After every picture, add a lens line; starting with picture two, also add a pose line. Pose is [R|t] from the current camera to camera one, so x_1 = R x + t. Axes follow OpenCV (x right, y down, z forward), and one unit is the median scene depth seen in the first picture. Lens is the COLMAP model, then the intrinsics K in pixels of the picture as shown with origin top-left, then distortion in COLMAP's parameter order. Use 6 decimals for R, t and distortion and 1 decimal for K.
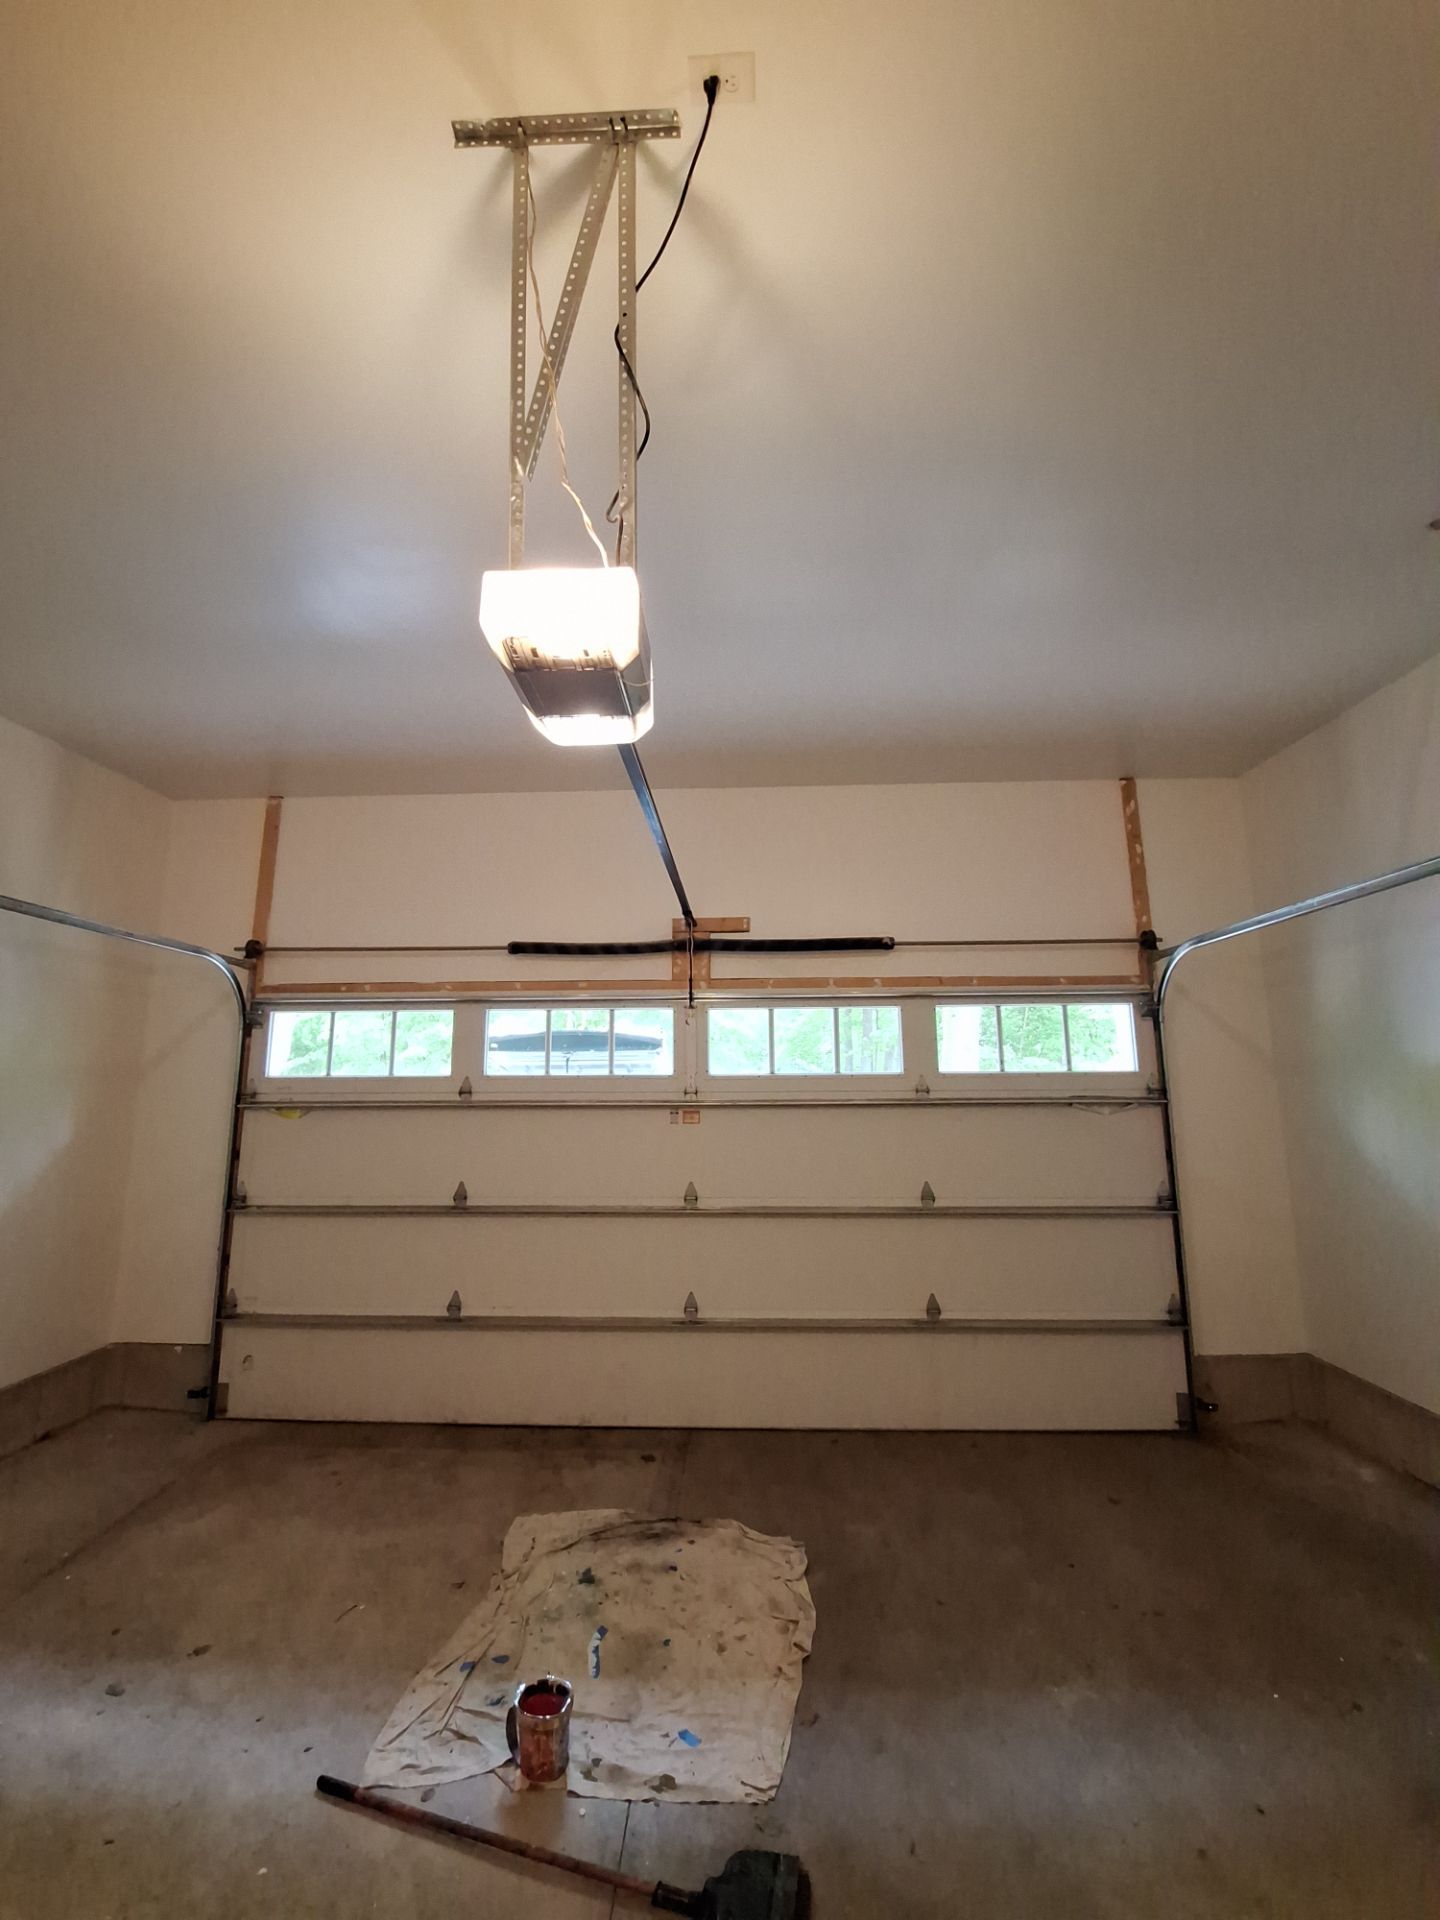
lens RADIAL K [[752.3, 0, 716.5], [0, 752.3, 953.7], [0, 0, 1]] dist [0.001534, -0.011230]
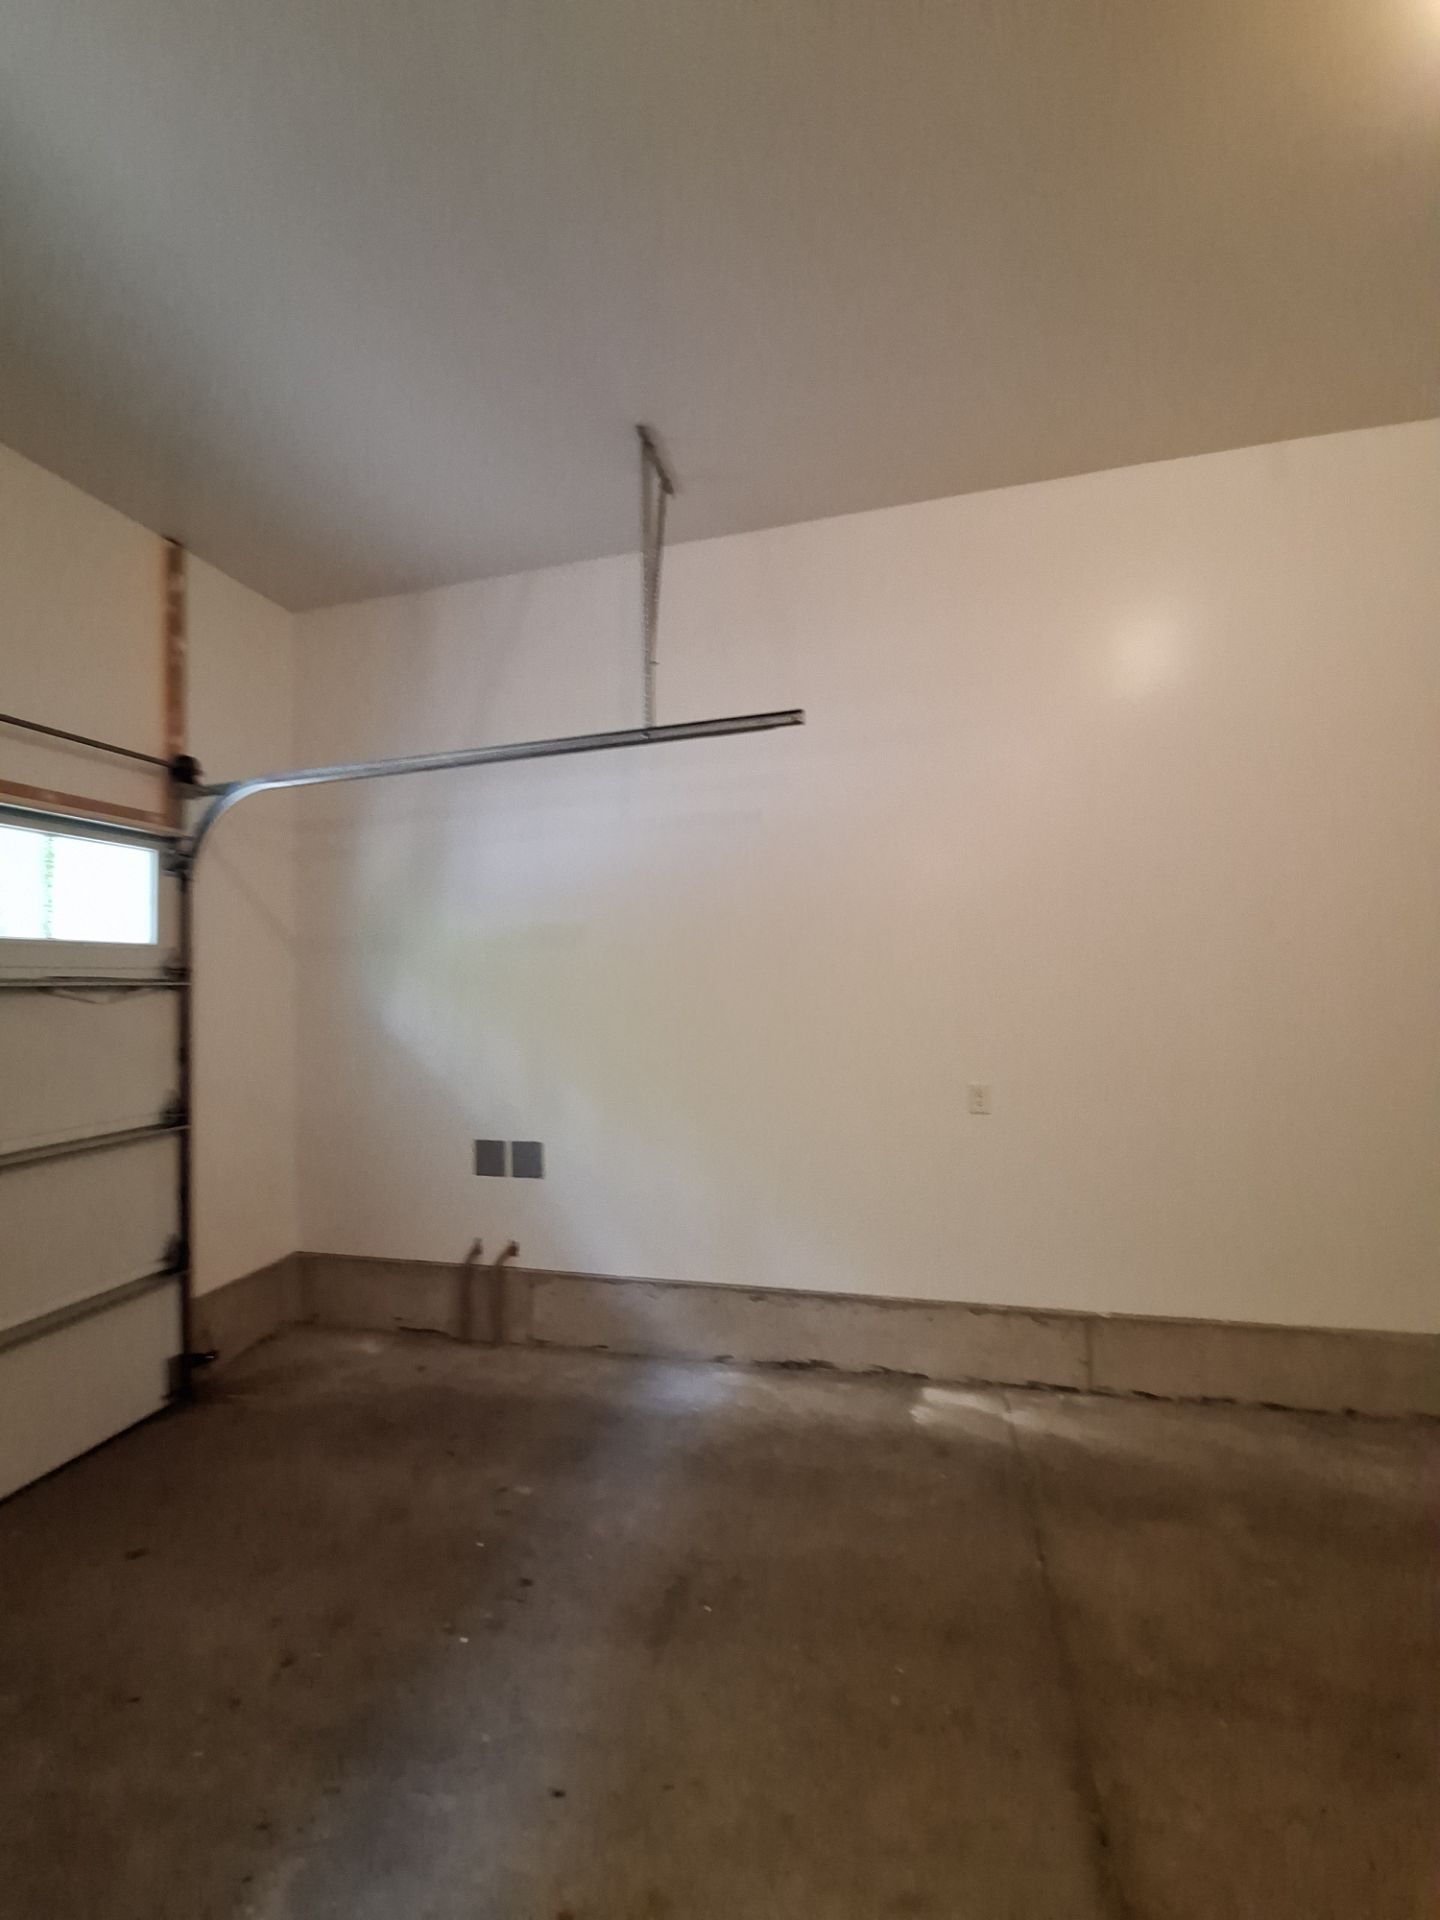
lens RADIAL K [[752.3, 0, 716.5], [0, 752.3, 953.7], [0, 0, 1]] dist [0.001534, -0.011230]
pose [[0.211178, 0.037879, 0.976713, -0.026937], [-0.139593, 0.990175, -0.008219, 0.103062], [-0.967428, -0.134607, 0.214391, 0.344151]]
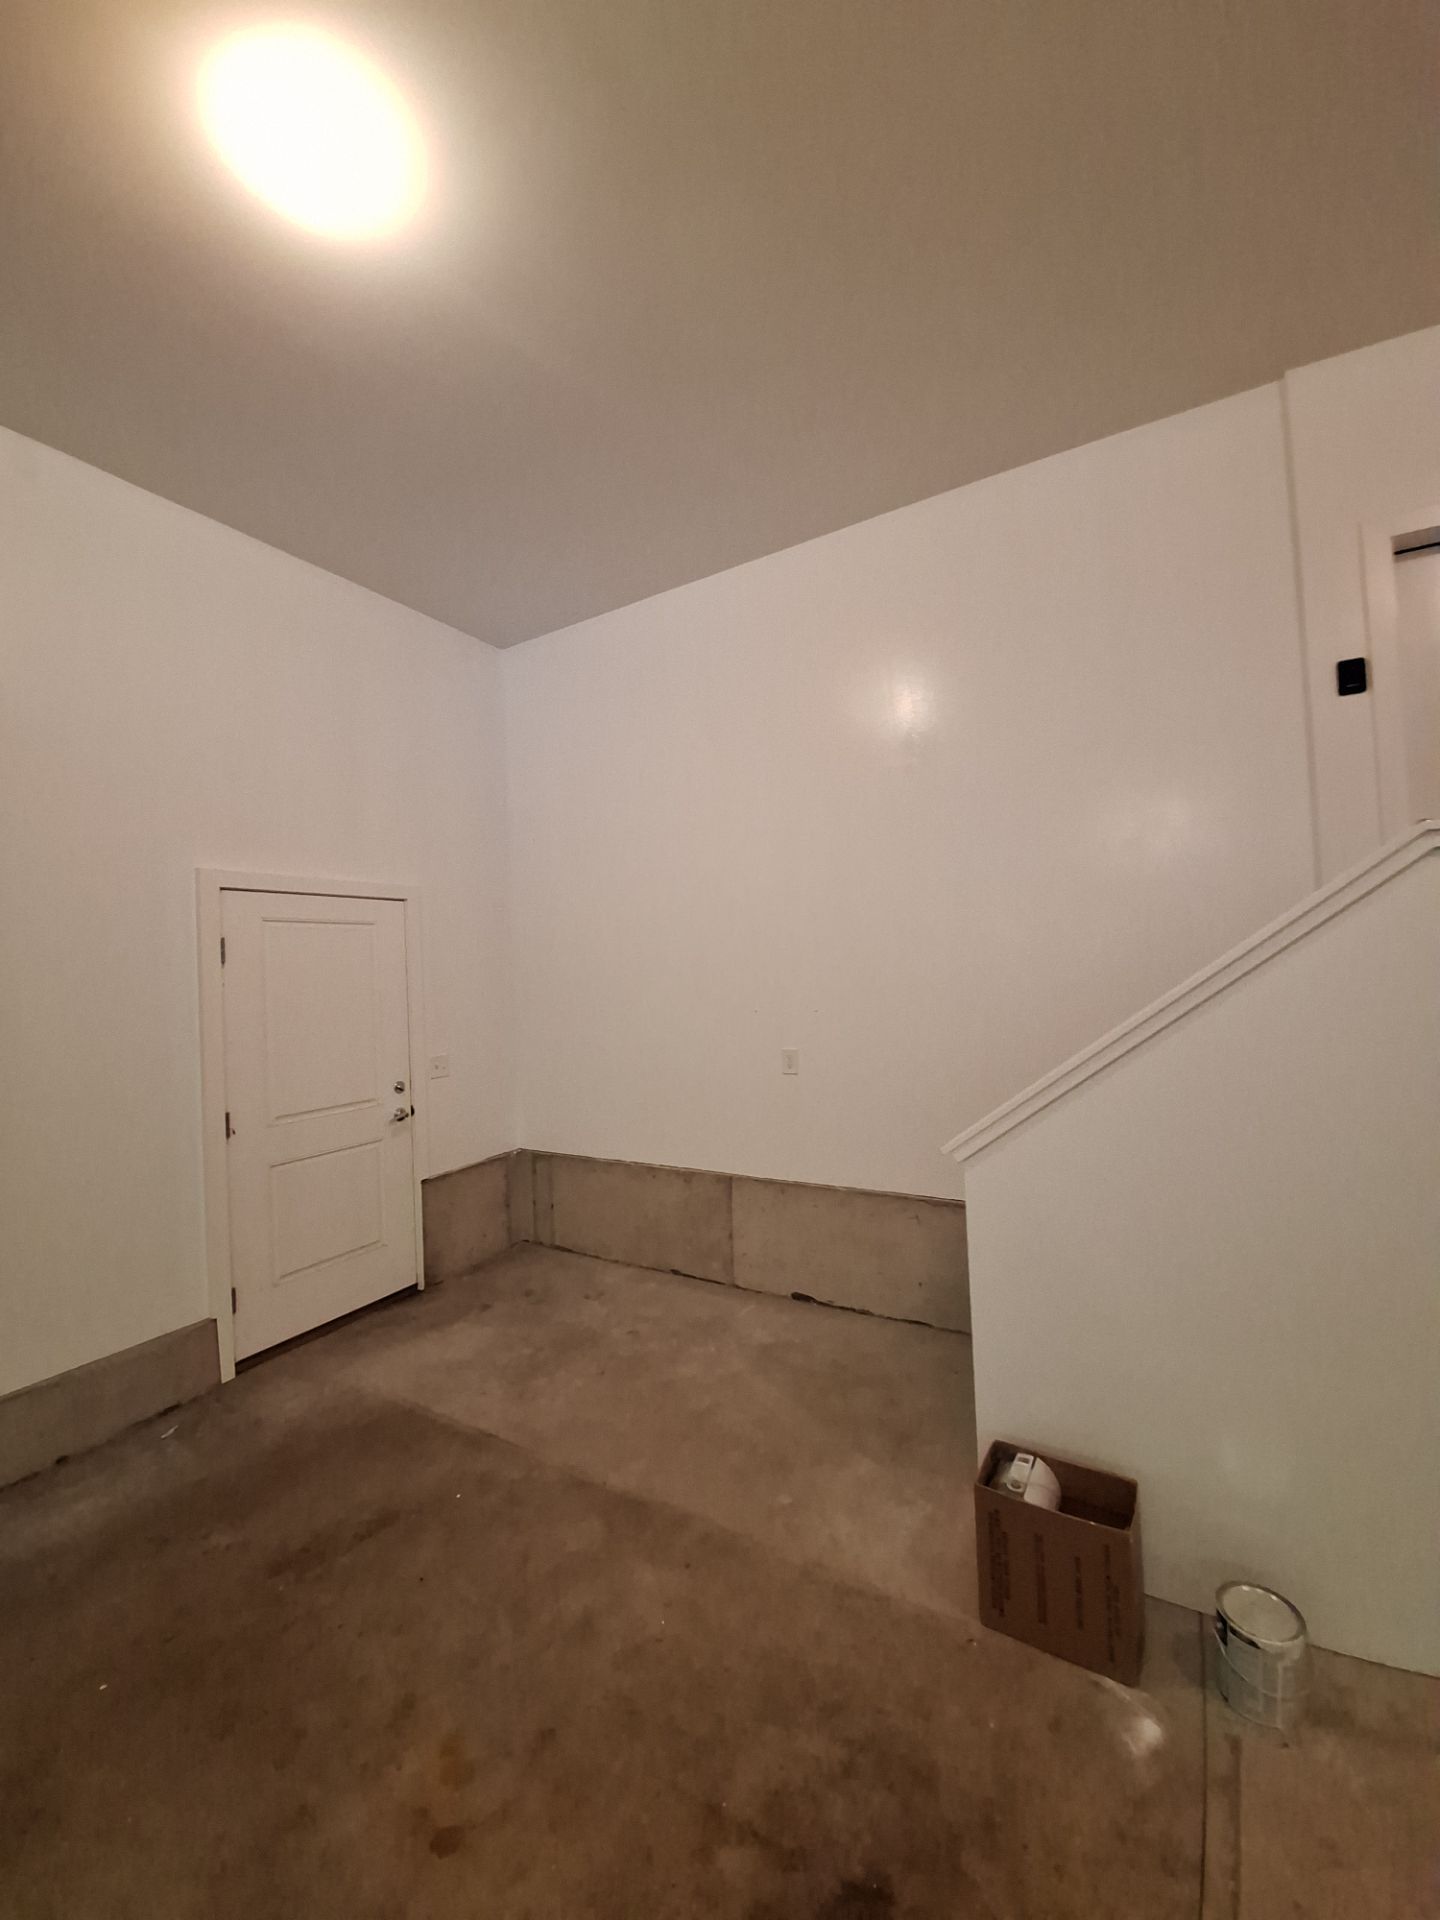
lens RADIAL K [[752.3, 0, 716.5], [0, 752.3, 953.7], [0, 0, 1]] dist [0.001534, -0.011230]
pose [[-0.879963, 0.049274, 0.472480, -0.063944], [-0.036226, 0.984749, -0.170167, 0.082377], [-0.473660, -0.166857, -0.864757, 0.242493]]
